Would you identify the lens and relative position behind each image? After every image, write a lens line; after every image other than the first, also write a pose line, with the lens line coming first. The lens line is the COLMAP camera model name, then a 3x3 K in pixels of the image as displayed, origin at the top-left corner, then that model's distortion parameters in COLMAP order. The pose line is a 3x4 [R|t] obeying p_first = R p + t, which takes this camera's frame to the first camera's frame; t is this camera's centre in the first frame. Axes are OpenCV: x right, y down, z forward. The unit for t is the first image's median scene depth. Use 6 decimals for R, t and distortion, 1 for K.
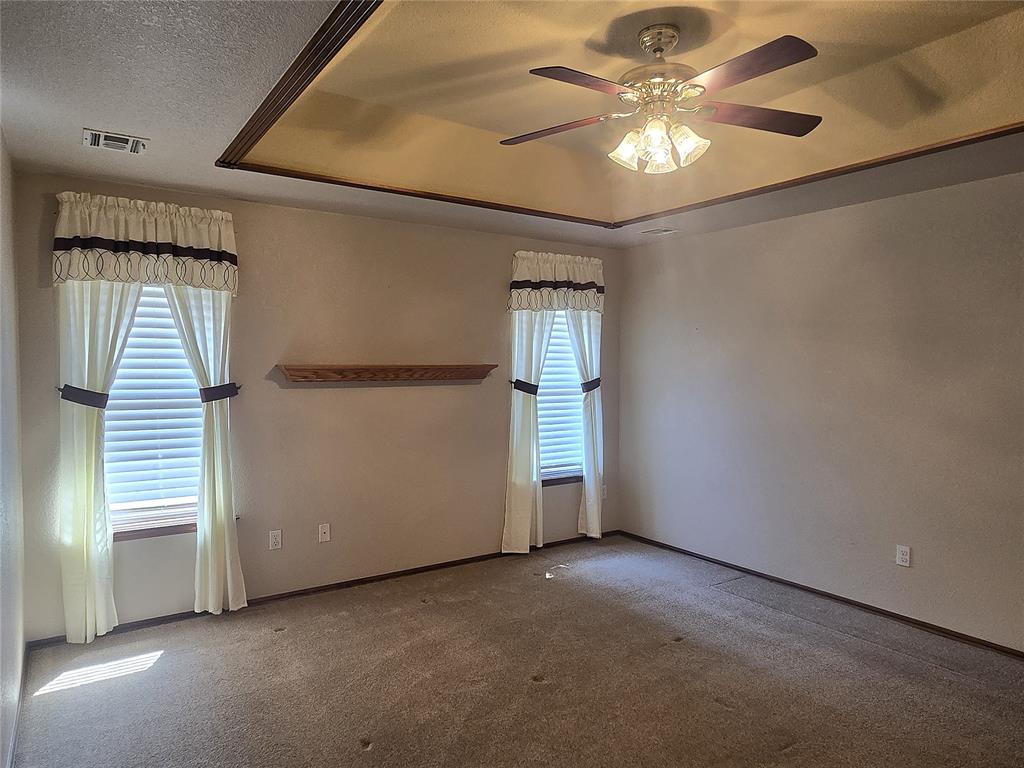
lens RADIAL K [[655.7, 0, 513.5], [0, 655.7, 379.9], [0, 0, 1]] dist [-0.000361, 0.002129]
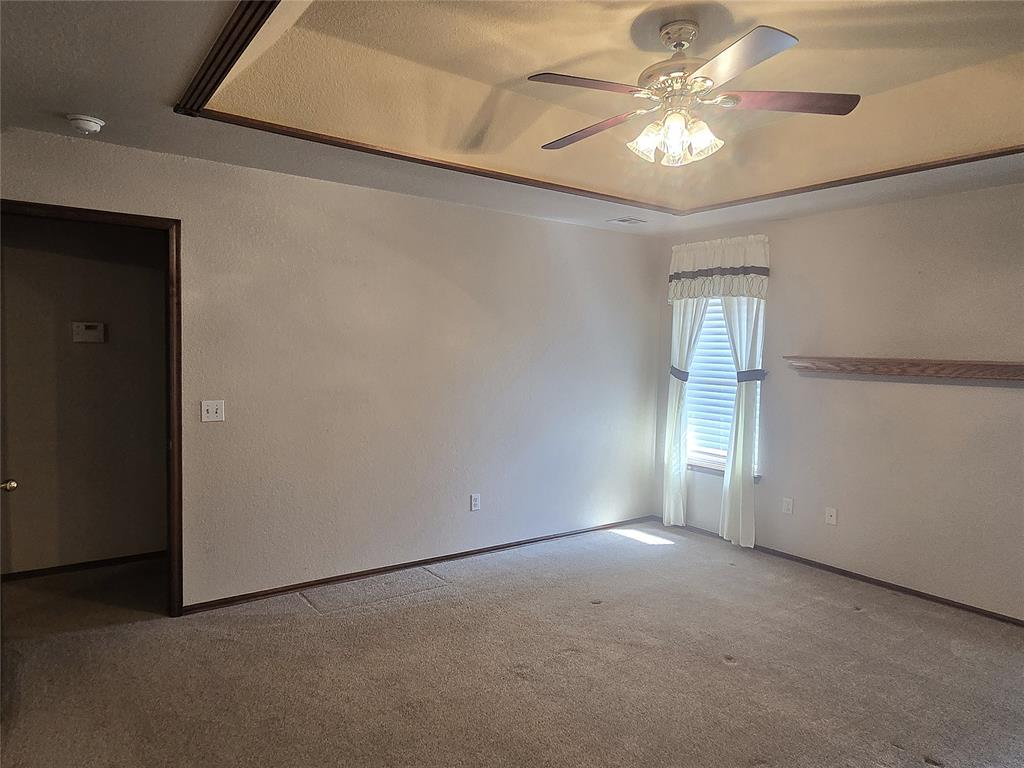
lens RADIAL K [[655.7, 0, 513.5], [0, 655.7, 379.9], [0, 0, 1]] dist [-0.000361, 0.002129]
pose [[0.043939, 0.045584, -0.997994, 0.785908], [-0.053057, 0.997655, 0.043232, -0.004394], [0.997624, 0.051051, 0.046255, 0.459694]]
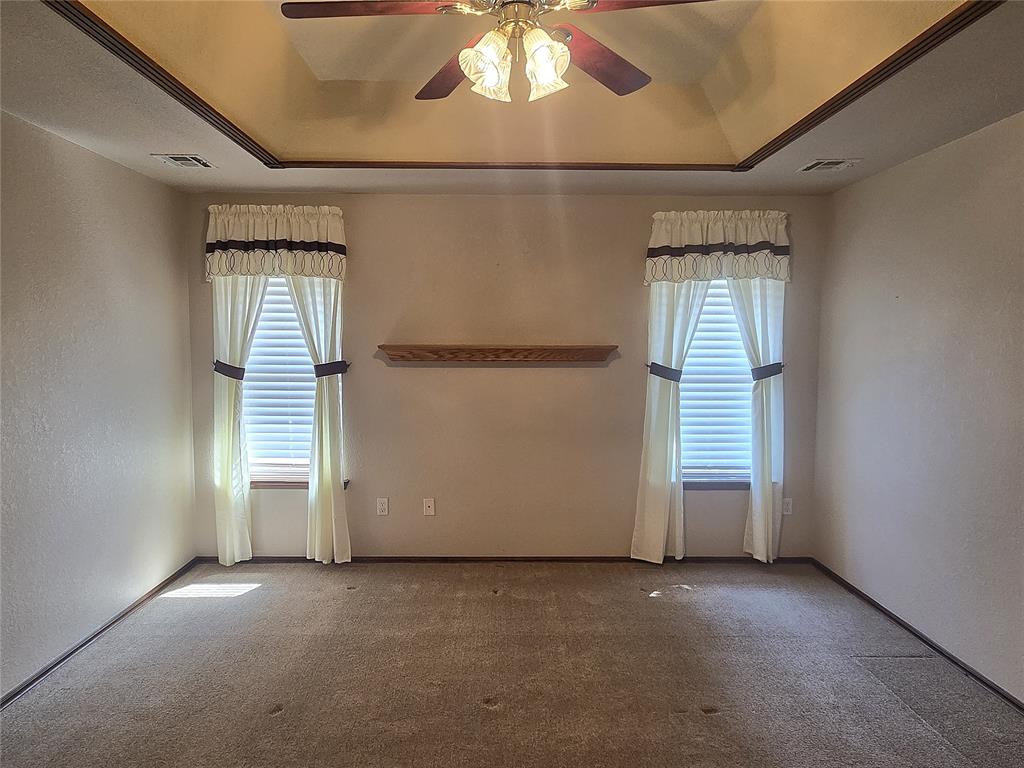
lens RADIAL K [[655.7, 0, 513.5], [0, 655.7, 379.9], [0, 0, 1]] dist [-0.000361, 0.002129]
pose [[0.834579, 0.033299, -0.549881, 0.415880], [-0.016453, 0.999233, 0.035539, -0.007183], [0.550642, -0.020613, 0.834487, 0.225184]]
